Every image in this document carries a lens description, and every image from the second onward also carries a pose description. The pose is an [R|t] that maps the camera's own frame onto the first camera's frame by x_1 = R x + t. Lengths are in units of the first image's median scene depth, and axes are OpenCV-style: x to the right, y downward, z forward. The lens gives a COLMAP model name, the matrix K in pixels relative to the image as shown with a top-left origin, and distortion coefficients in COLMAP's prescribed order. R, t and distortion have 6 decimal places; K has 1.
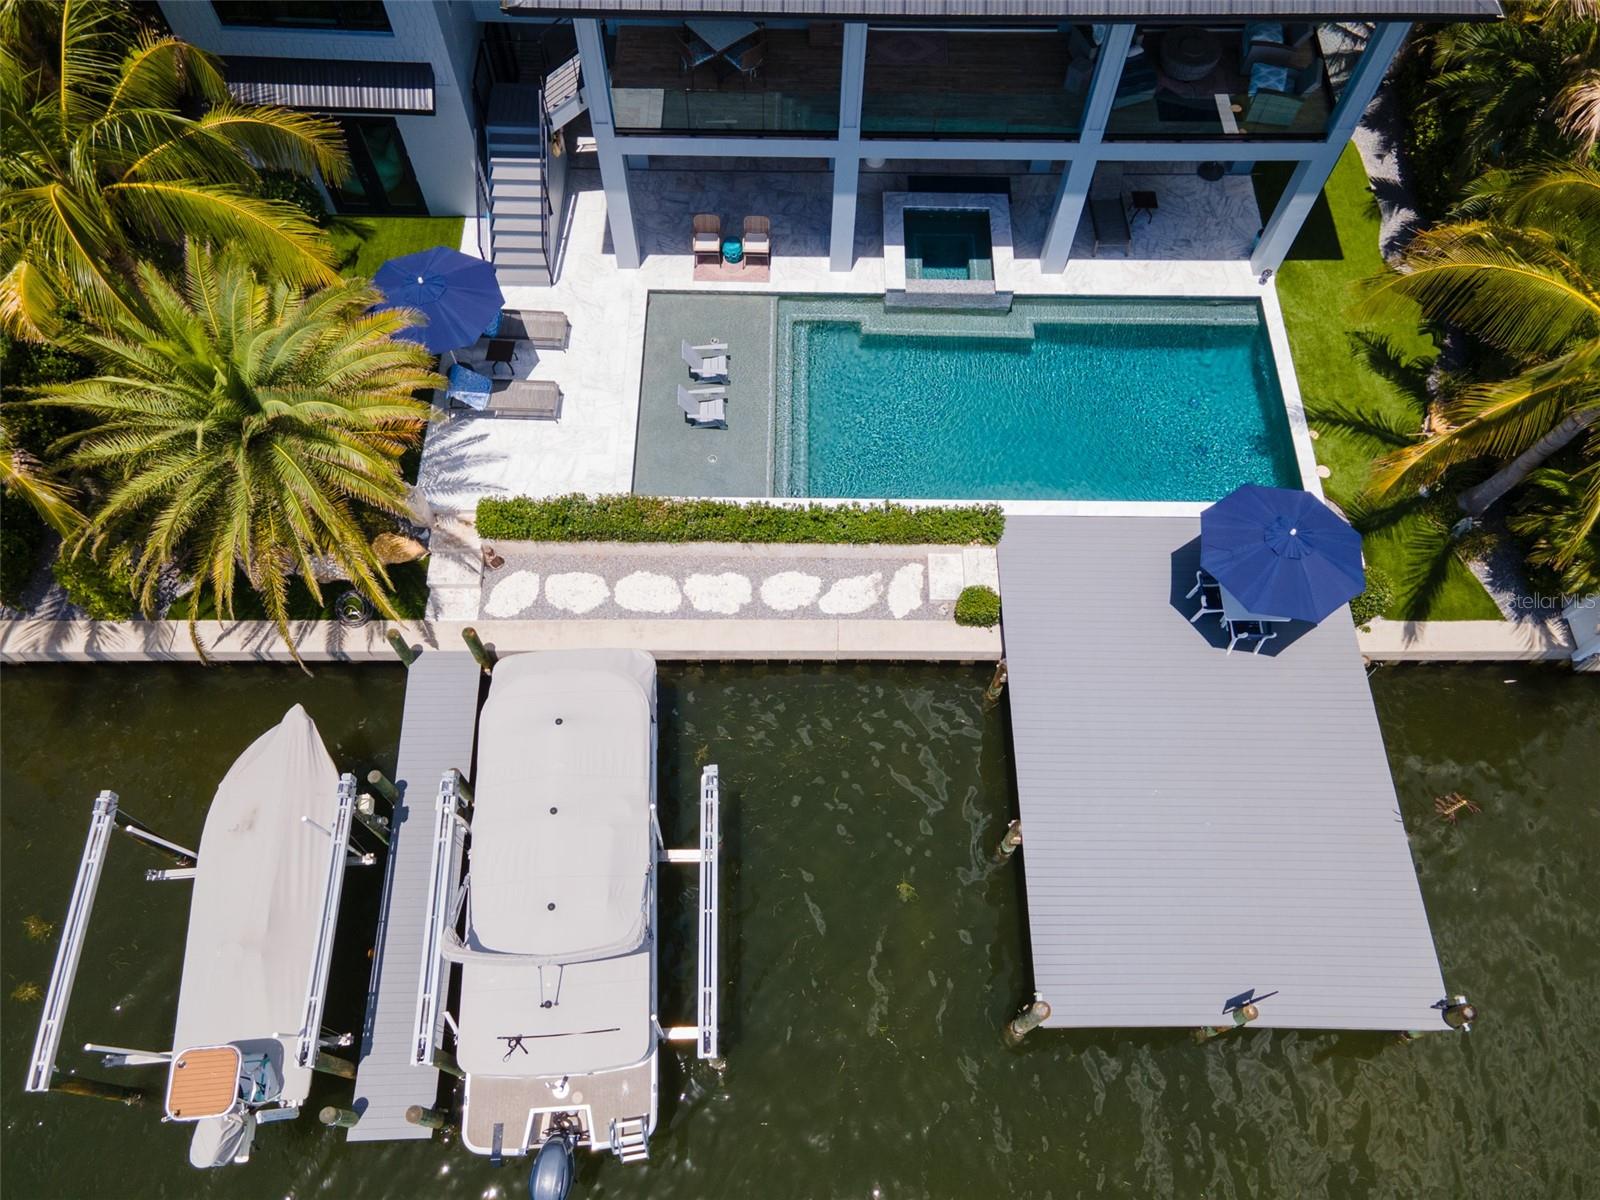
lens RADIAL K [[1159.8, 0, 799.8], [0, 1159.8, 589.4], [0, 0, 1]] dist [0.046198, 0.007120]
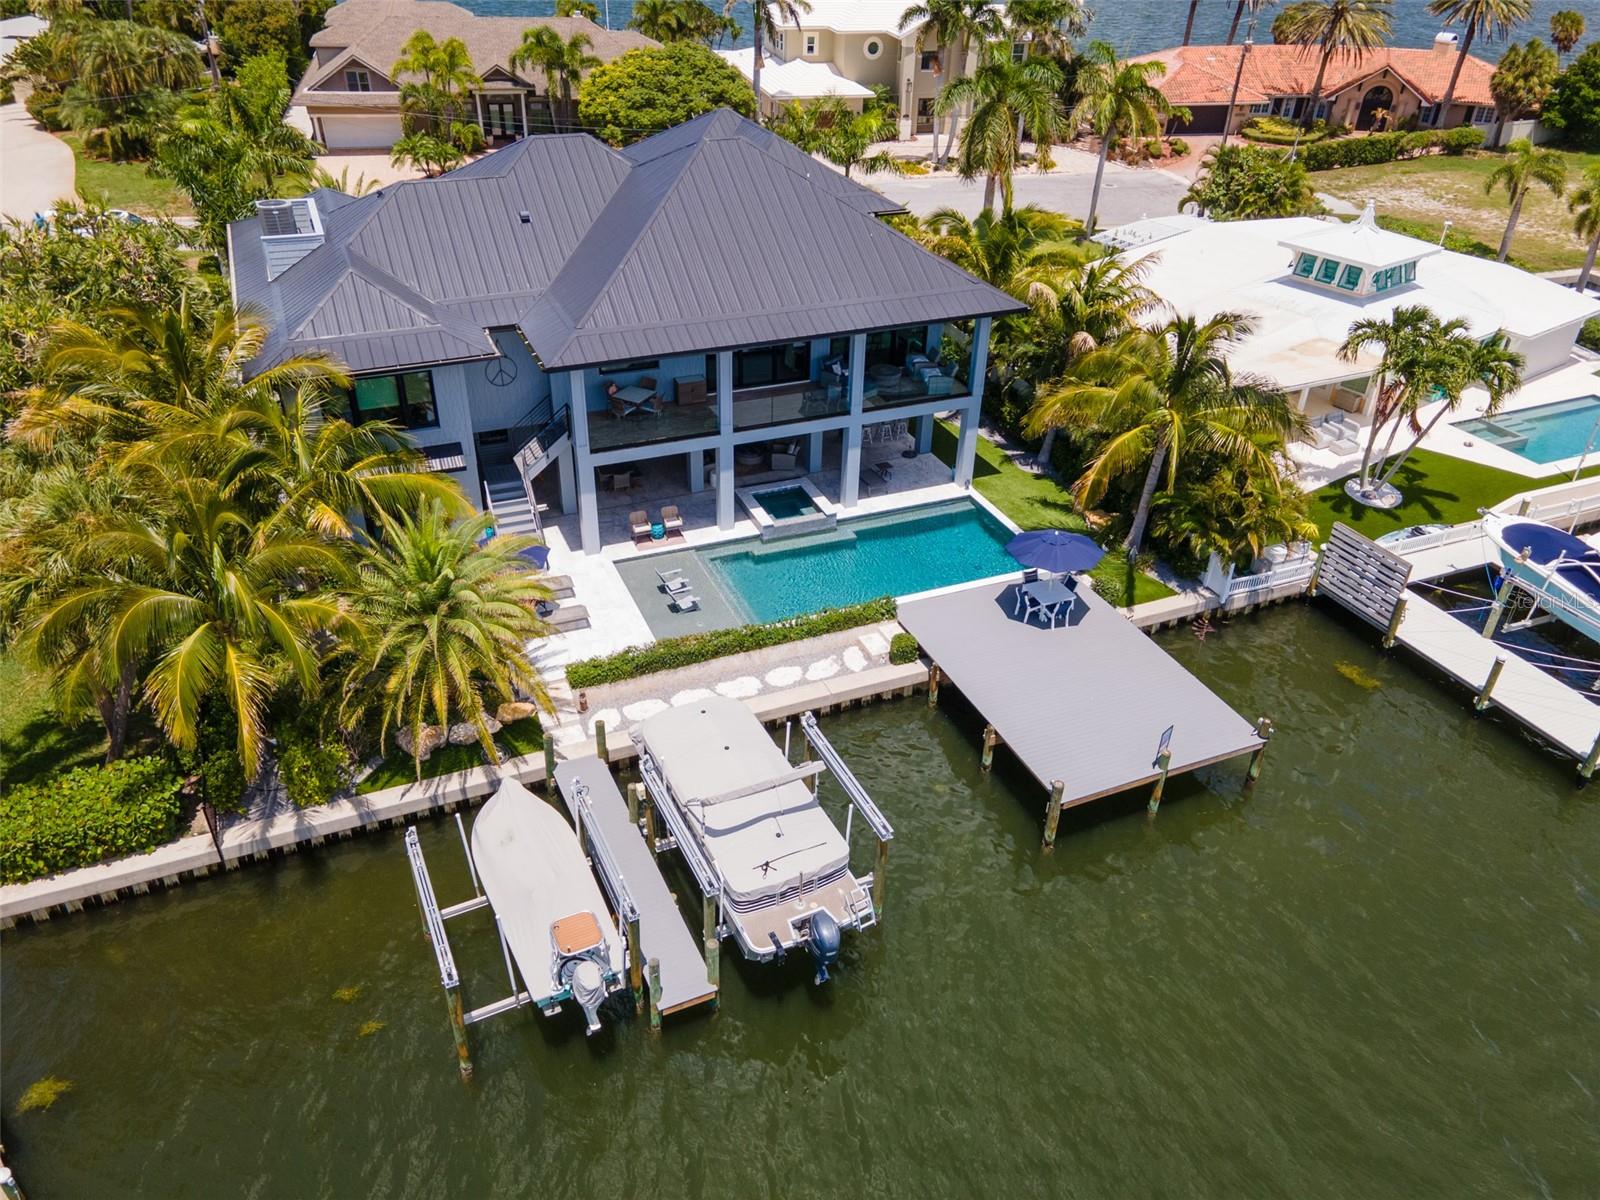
lens RADIAL K [[1159.8, 0, 799.8], [0, 1159.8, 589.4], [0, 0, 1]] dist [0.046198, 0.007120]
pose [[0.918117, -0.202838, 0.340466, -0.470562], [0.344883, 0.832150, -0.434261, 0.557340], [-0.195235, 0.516123, 0.833966, -0.295288]]
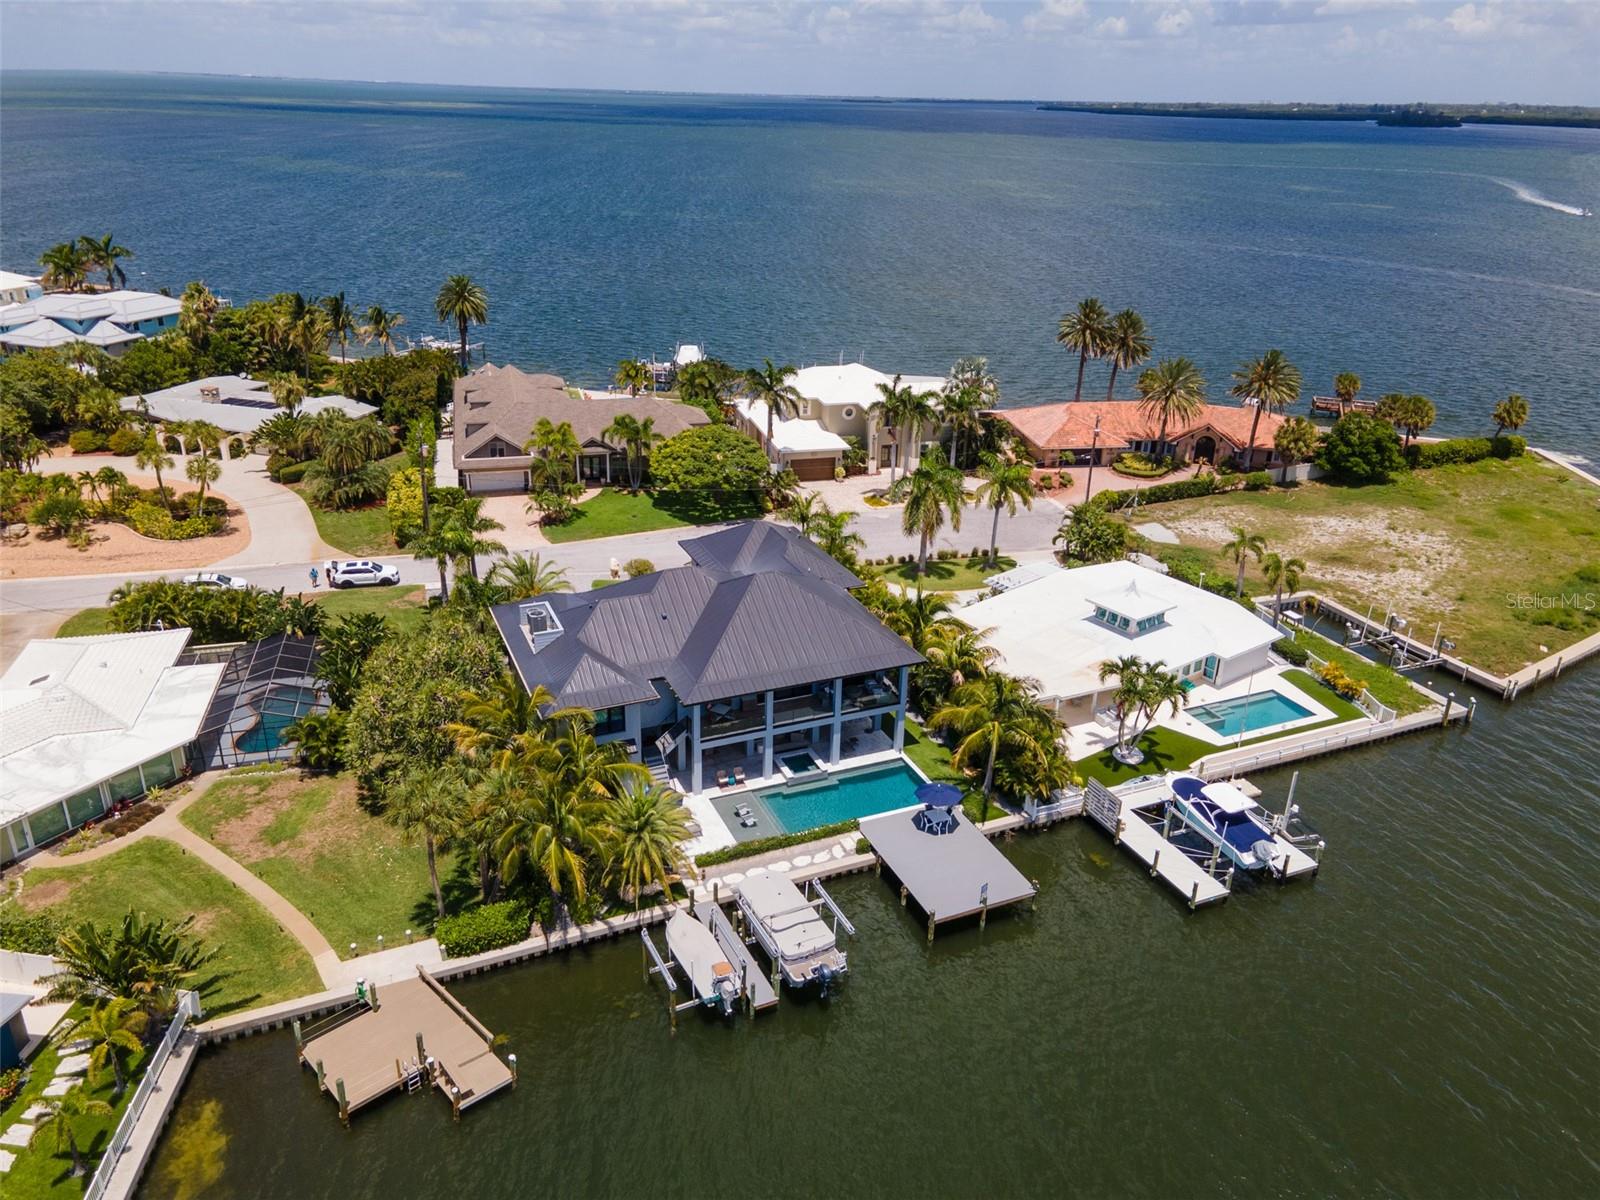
lens RADIAL K [[1159.8, 0, 799.8], [0, 1159.8, 589.4], [0, 0, 1]] dist [0.046198, 0.007120]
pose [[0.913799, -0.148929, 0.377877, -1.012586], [0.353159, 0.750875, -0.558091, 1.113453], [-0.200623, 0.643434, 0.738744, -1.589276]]
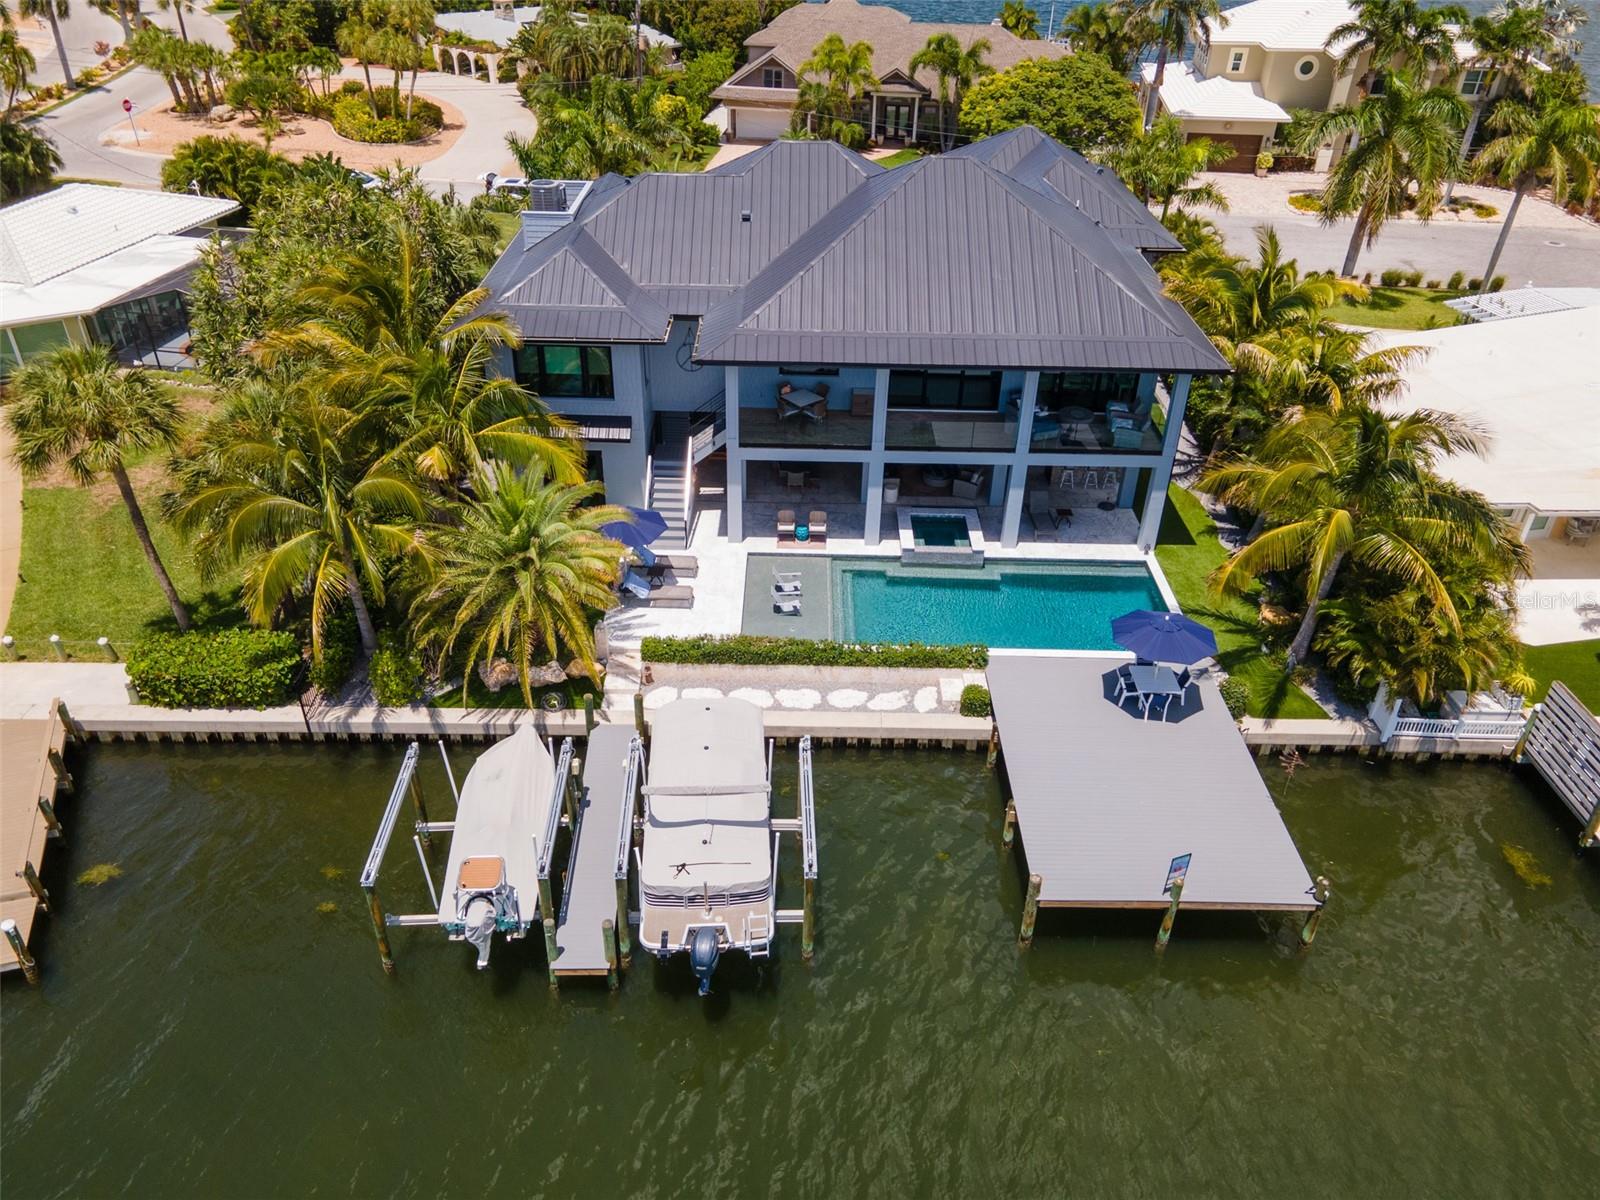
lens RADIAL K [[1159.8, 0, 799.8], [0, 1159.8, 589.4], [0, 0, 1]] dist [0.046198, 0.007120]
pose [[0.999968, 0.006417, 0.004719, -0.076257], [-0.003238, 0.868751, -0.495239, 0.608979], [-0.007277, 0.495208, 0.868744, -0.346723]]
